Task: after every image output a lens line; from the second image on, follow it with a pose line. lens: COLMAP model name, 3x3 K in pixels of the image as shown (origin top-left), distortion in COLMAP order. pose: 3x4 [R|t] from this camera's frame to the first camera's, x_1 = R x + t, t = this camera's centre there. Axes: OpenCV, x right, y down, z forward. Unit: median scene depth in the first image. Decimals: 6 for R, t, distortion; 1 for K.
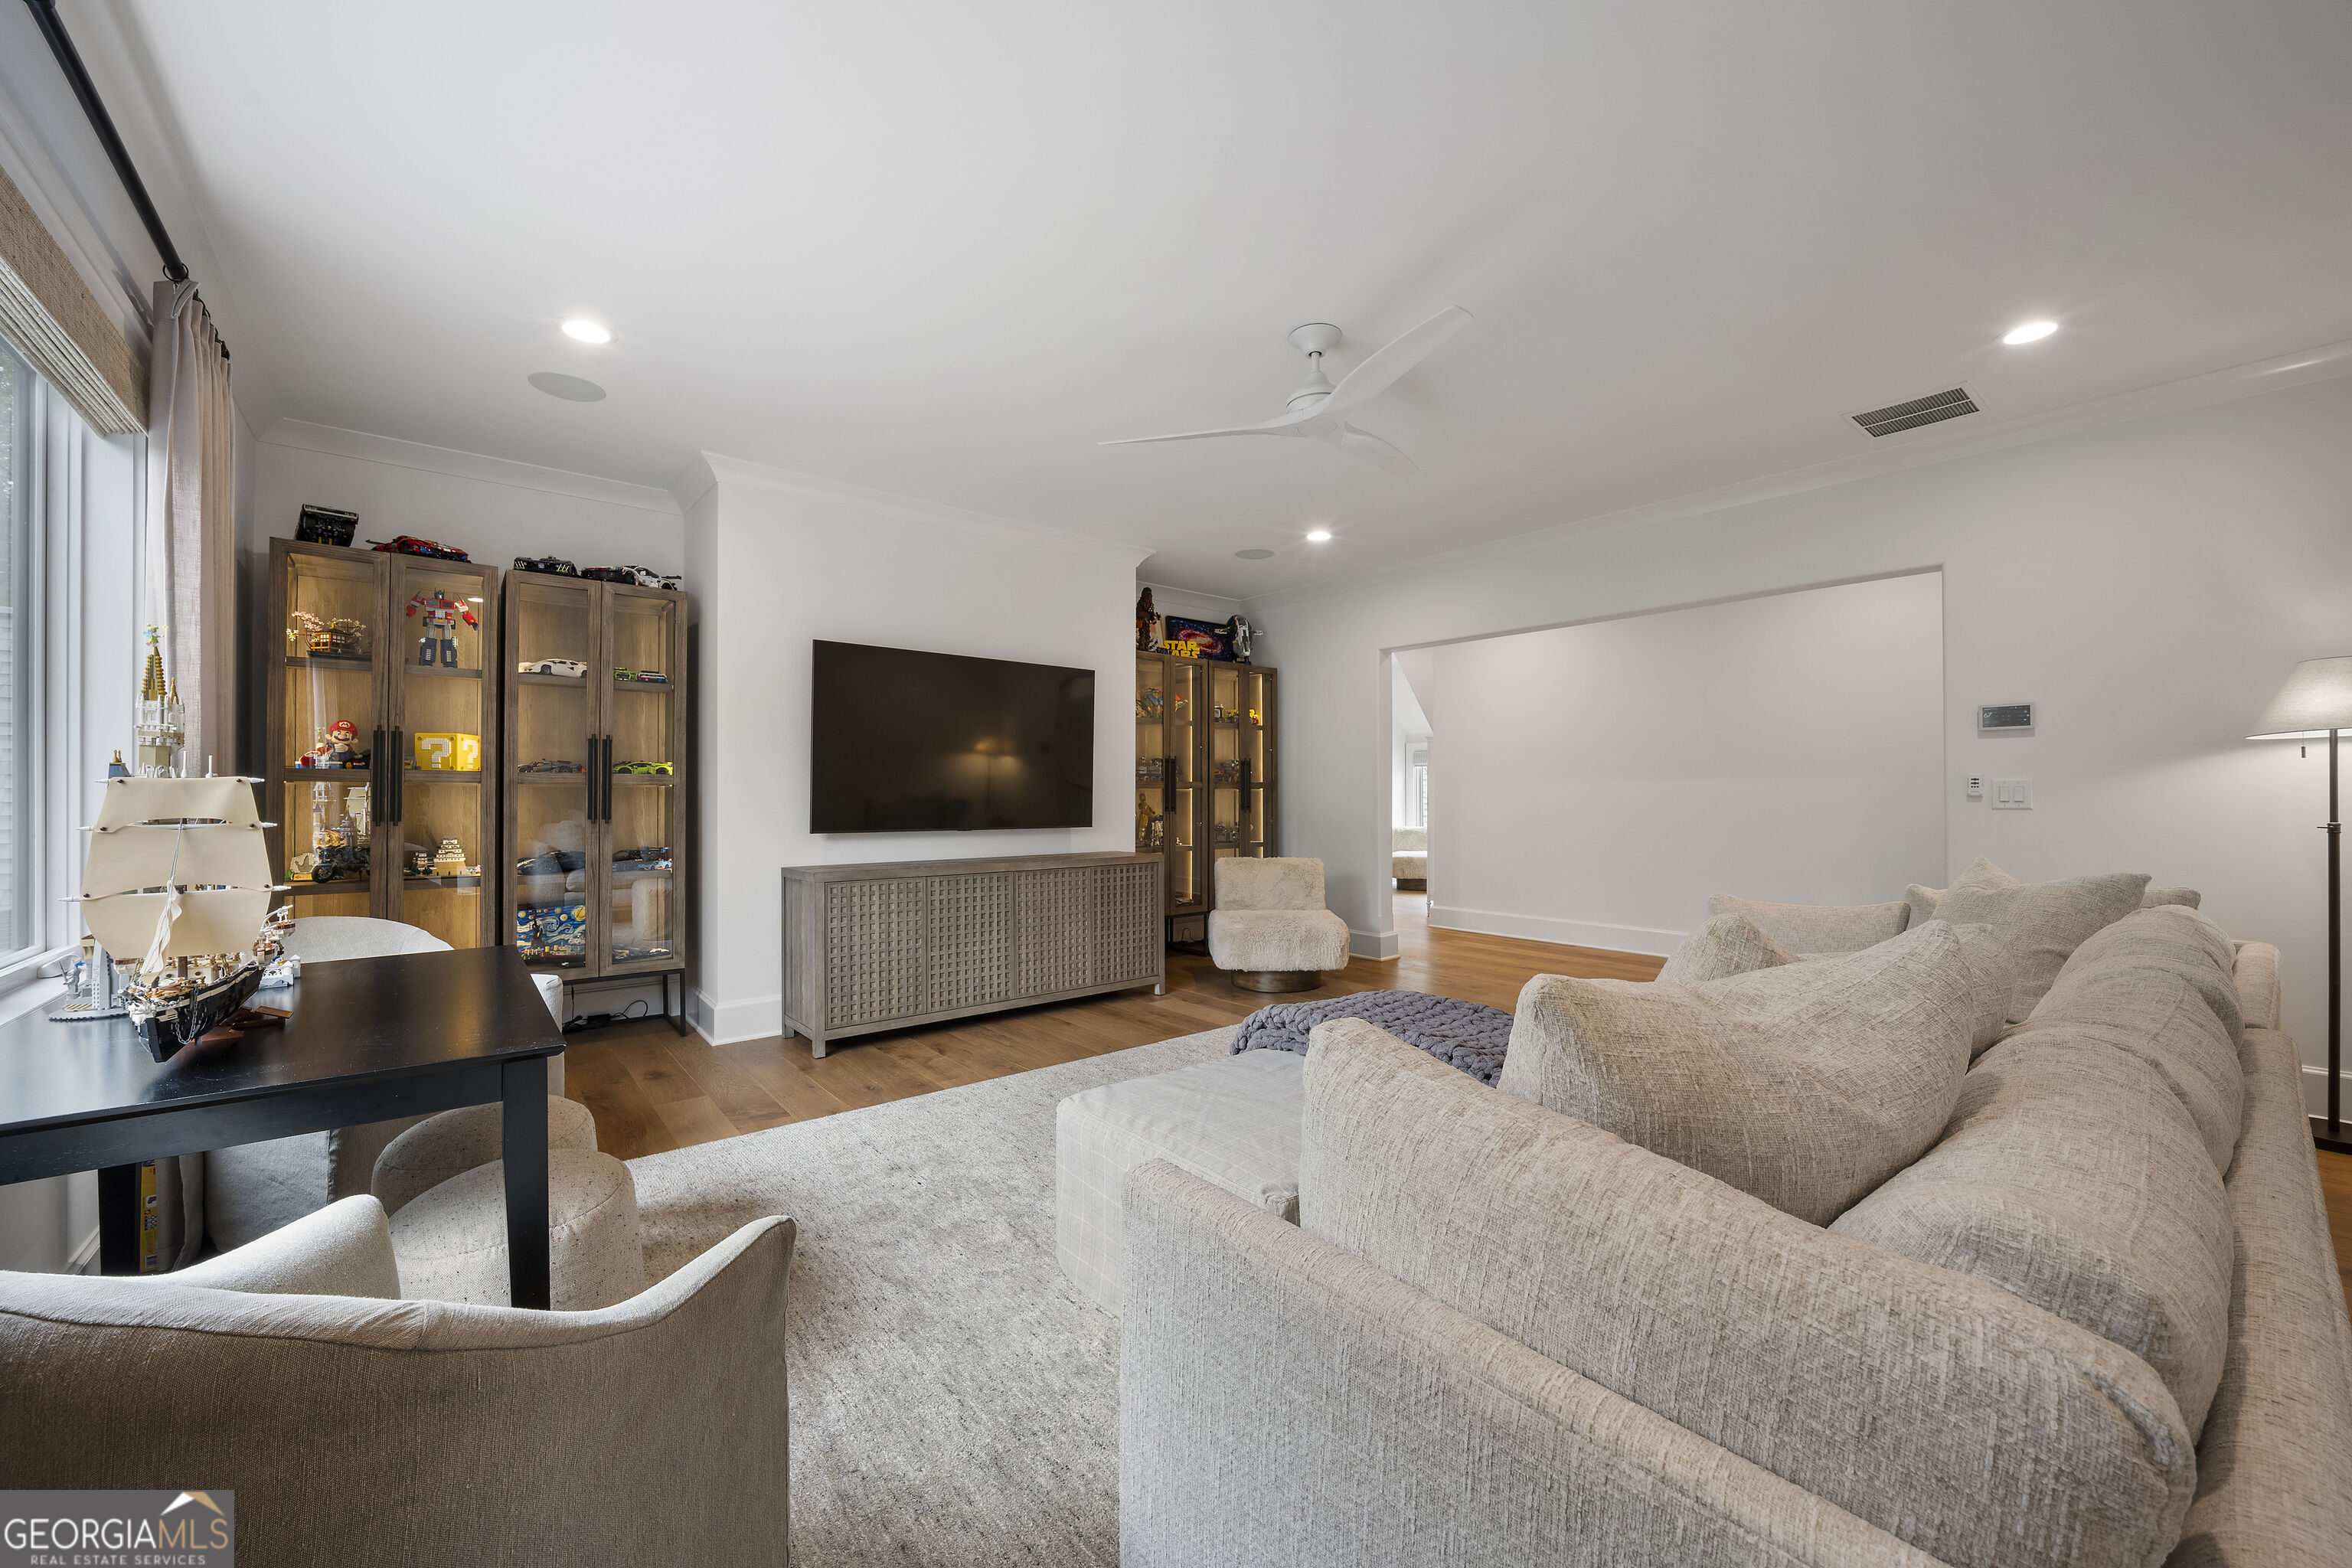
lens RADIAL K [[899.0, 0, 1176.0], [0, 899.0, 784.0], [0, 0, 1]] dist [-0.000108, -0.000034]
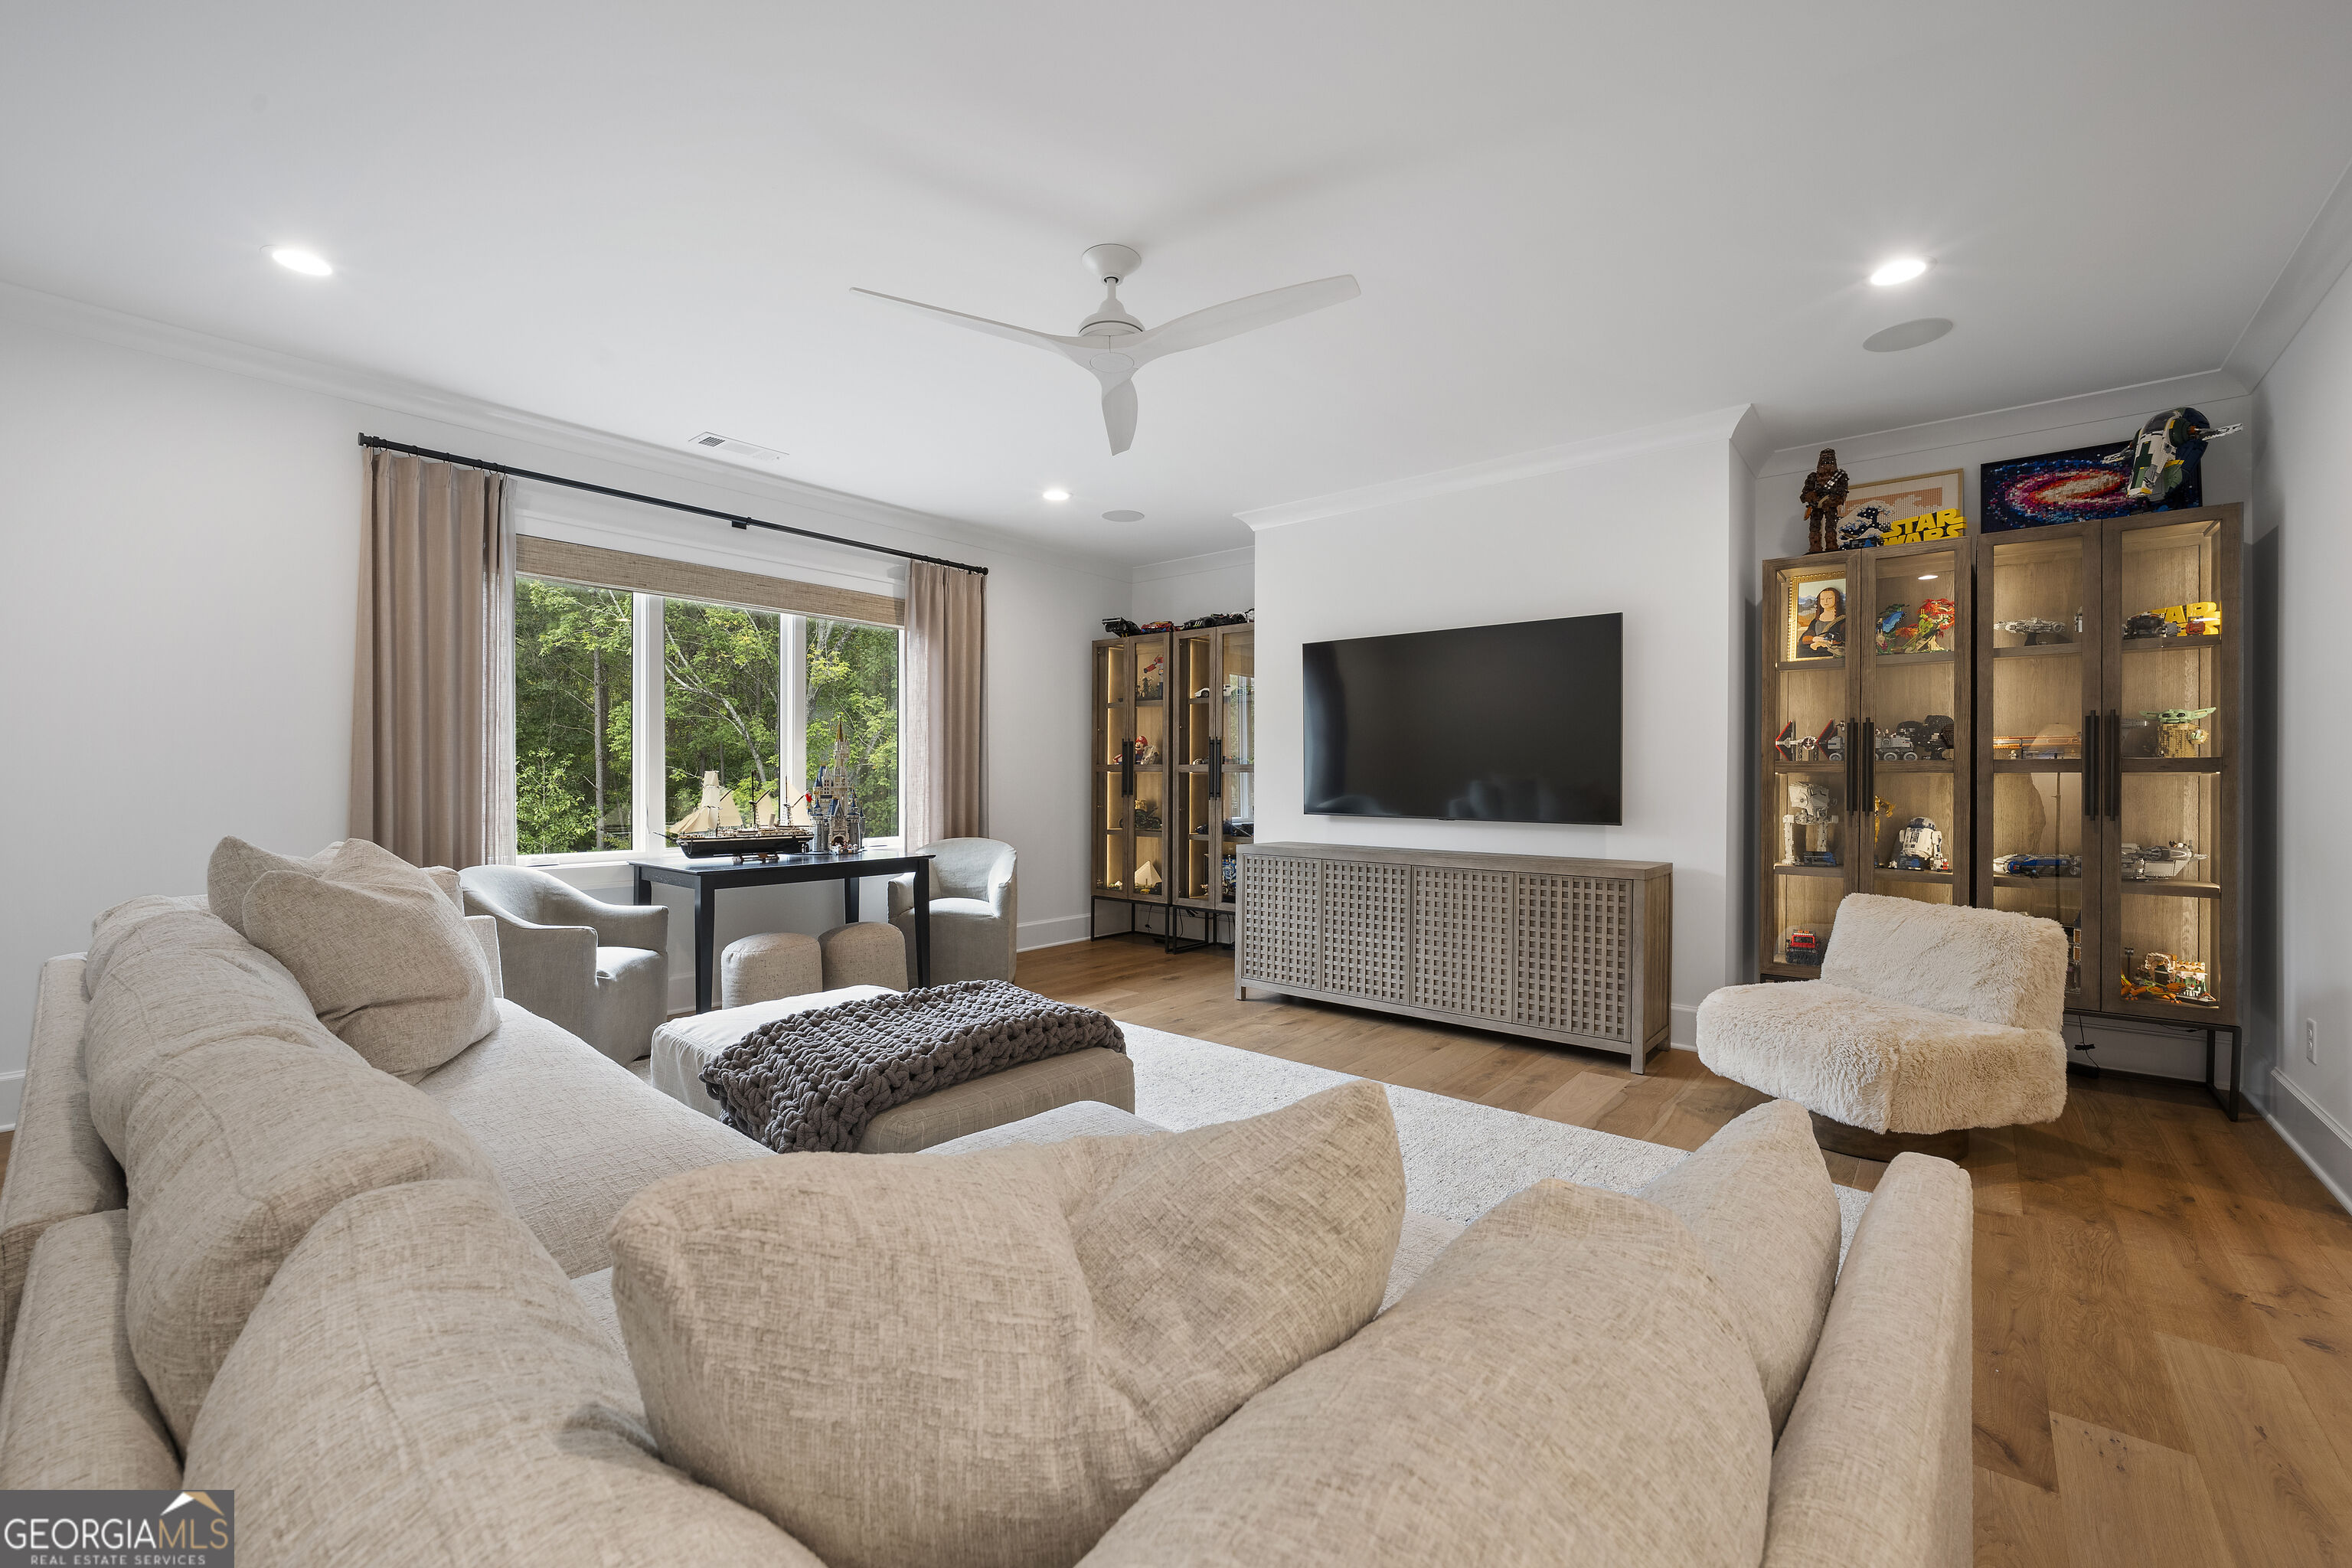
lens RADIAL K [[932.3, 0, 1176.0], [0, 932.3, 784.0], [0, 0, 1]] dist [-0.000702, -0.000082]
pose [[0.194097, 0.005727, -0.980966, 0.707213], [0.005700, 0.999959, 0.006966, 0.007321], [0.980966, -0.006943, 0.194057, 0.596642]]
